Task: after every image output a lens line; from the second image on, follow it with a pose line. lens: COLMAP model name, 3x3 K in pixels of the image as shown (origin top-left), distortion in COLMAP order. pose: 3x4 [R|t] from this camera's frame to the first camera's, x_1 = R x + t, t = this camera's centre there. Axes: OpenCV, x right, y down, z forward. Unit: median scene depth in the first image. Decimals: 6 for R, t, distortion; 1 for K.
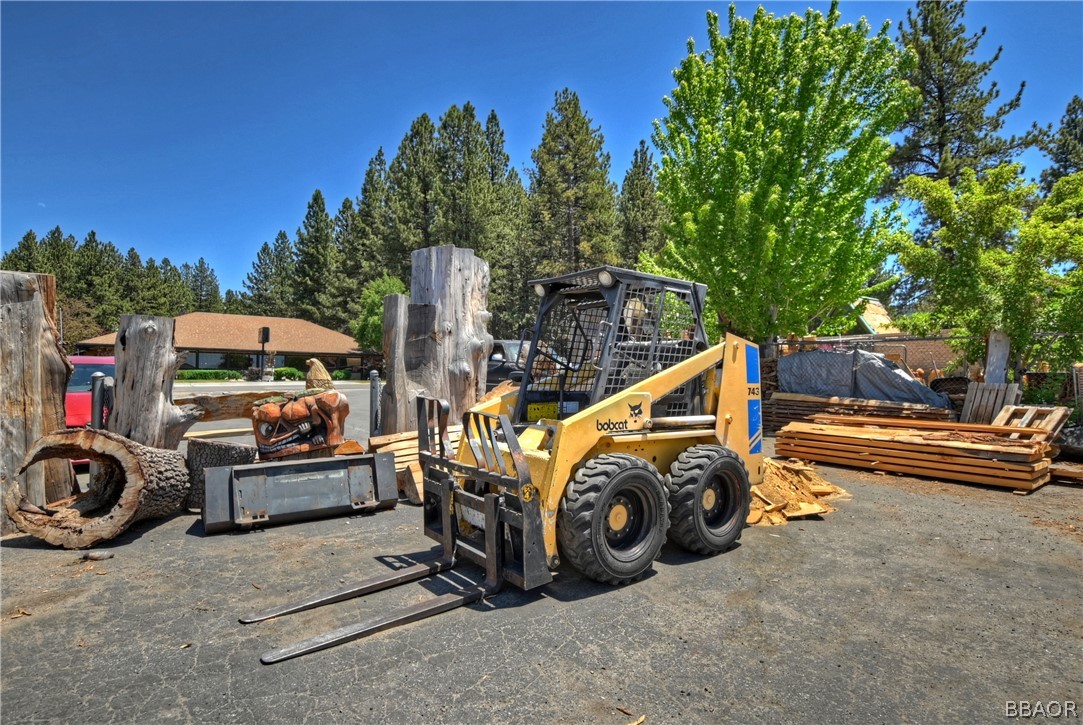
lens RADIAL K [[568.8, 0, 544.6], [0, 568.8, 365.6], [0, 0, 1]] dist [-0.001236, -0.001806]
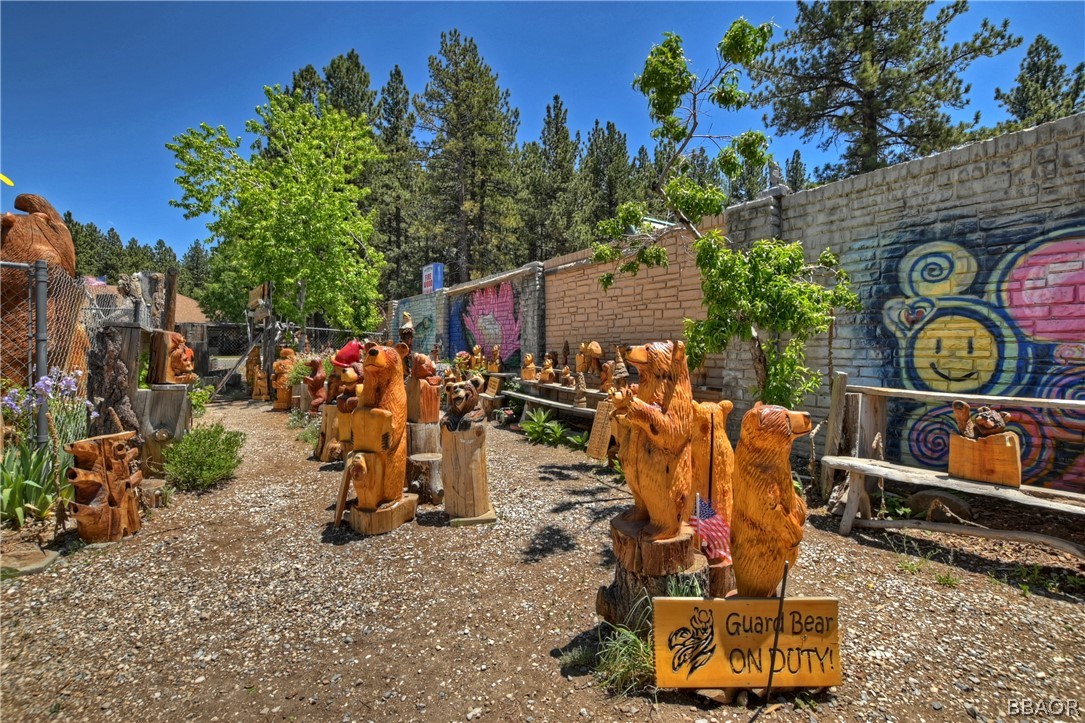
lens RADIAL K [[492.2, 0, 540.2], [0, 492.2, 366.3], [0, 0, 1]] dist [-0.026387, 0.005576]
pose [[0.999419, 0.005801, -0.033593, 0.202574], [-0.004020, 0.998594, 0.052857, -0.001021], [0.033853, -0.052692, 0.998037, 0.218139]]
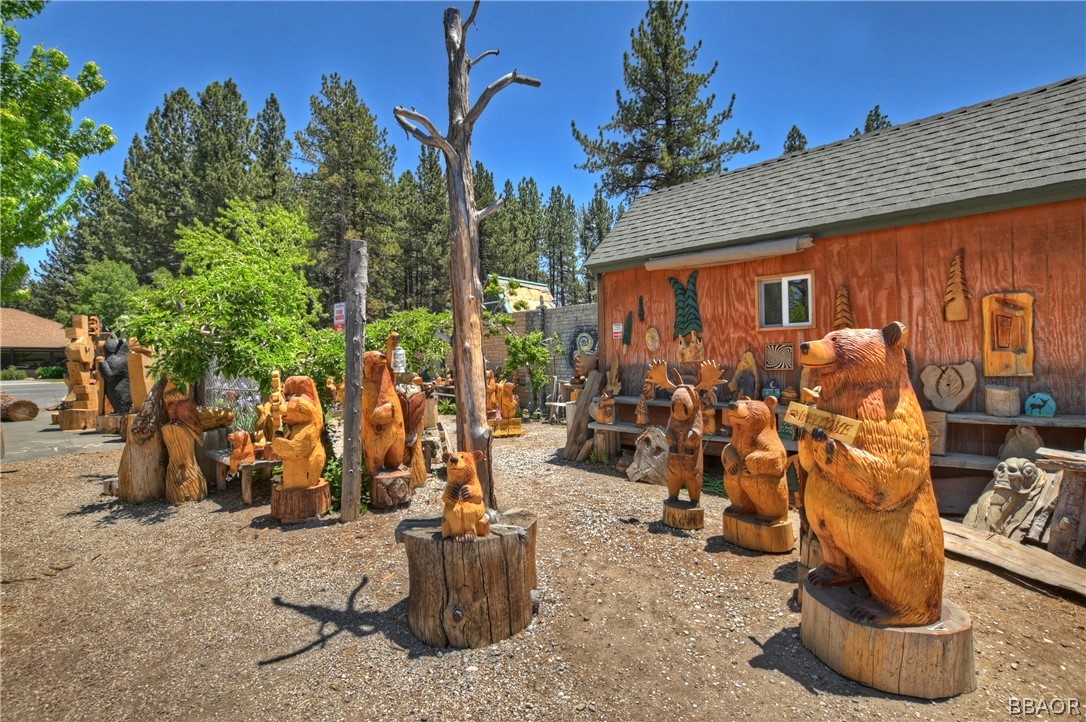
lens RADIAL K [[491.8, 0, 531.5], [0, 491.8, 358.2], [0, 0, 1]] dist [-0.016184, 0.000104]
pose [[0.979118, -0.012893, 0.202883, 0.192906], [0.010877, 0.999880, 0.011047, -0.005696], [-0.203001, -0.008609, 0.979141, 0.112303]]
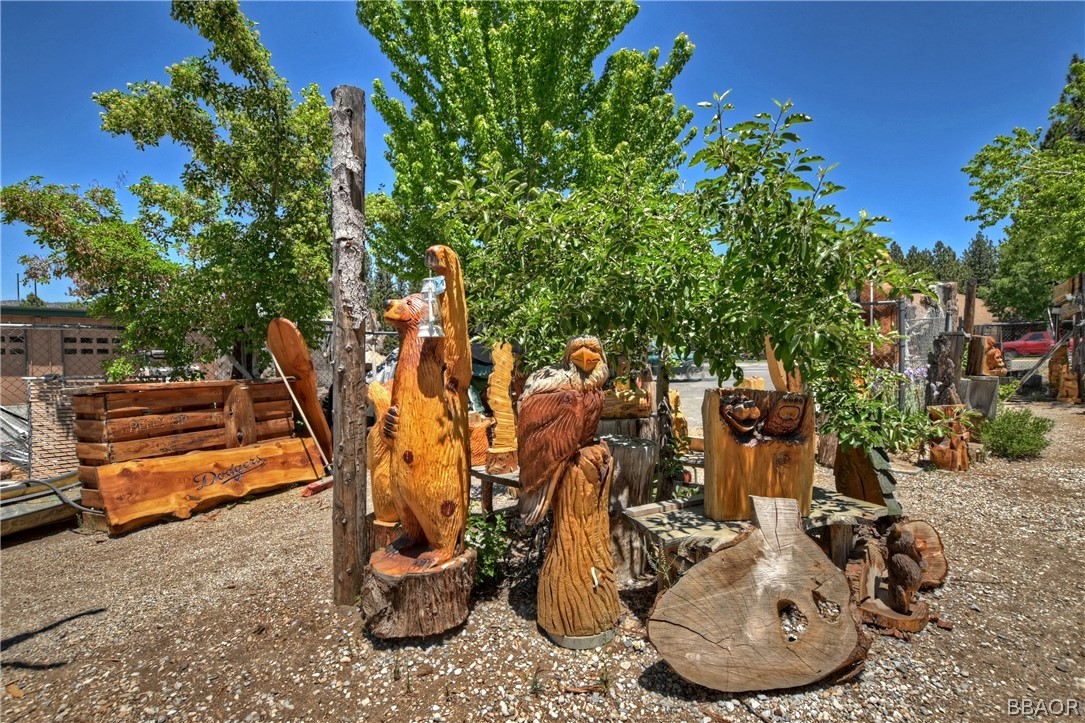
lens RADIAL K [[492.2, 0, 540.2], [0, 492.2, 366.3], [0, 0, 1]] dist [-0.026387, 0.005576]
pose [[0.186179, 0.010722, -0.982457, 0.220845], [0.040326, 0.999014, 0.018544, -0.001525], [0.981688, -0.043071, 0.185563, 0.187234]]
